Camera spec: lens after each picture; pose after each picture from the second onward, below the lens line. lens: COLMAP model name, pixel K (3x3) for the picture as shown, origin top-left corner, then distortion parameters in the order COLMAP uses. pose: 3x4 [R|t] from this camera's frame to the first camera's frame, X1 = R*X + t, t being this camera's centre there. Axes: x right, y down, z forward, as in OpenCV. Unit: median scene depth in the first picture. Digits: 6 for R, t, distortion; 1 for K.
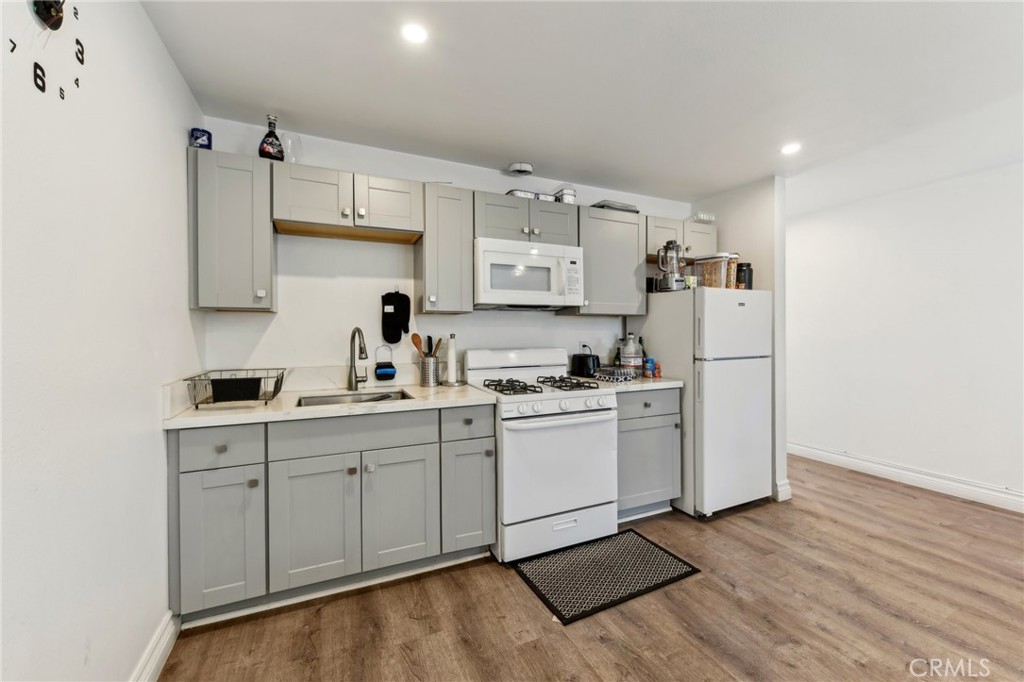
lens RADIAL K [[406.2, 0, 504.9], [0, 406.2, 335.7], [0, 0, 1]] dist [0.005273, -0.001071]
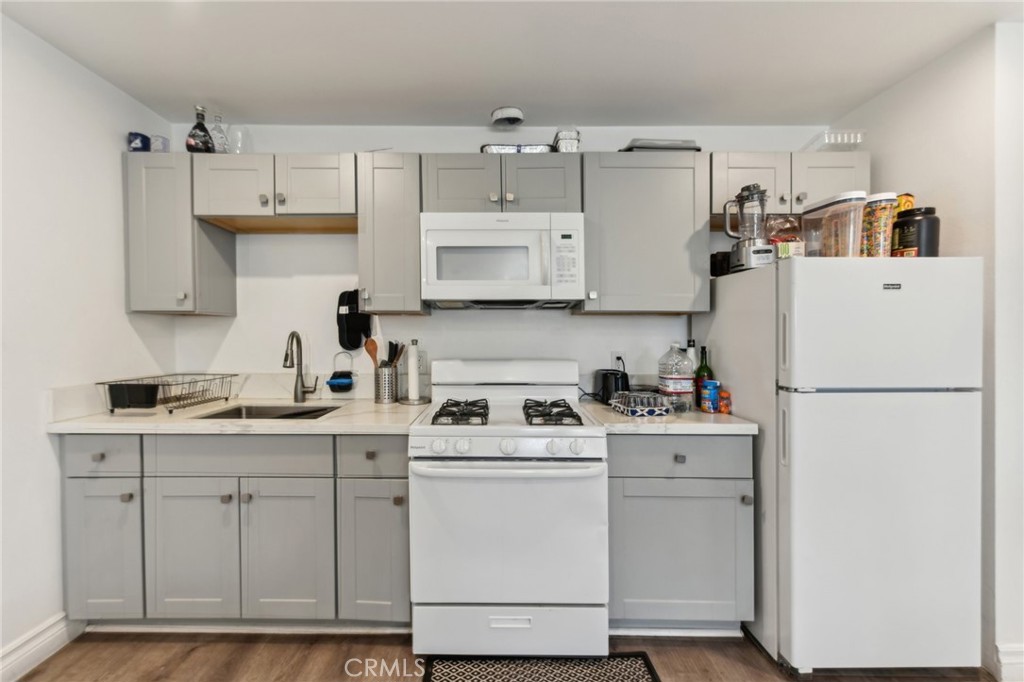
lens RADIAL K [[406.2, 0, 504.6], [0, 406.2, 344.3], [0, 0, 1]] dist [0.005273, -0.001071]
pose [[0.908740, 0.012896, -0.417164, 0.387825], [-0.009587, 0.999904, 0.010027, -0.004576], [0.417253, -0.005113, 0.908776, 0.357544]]
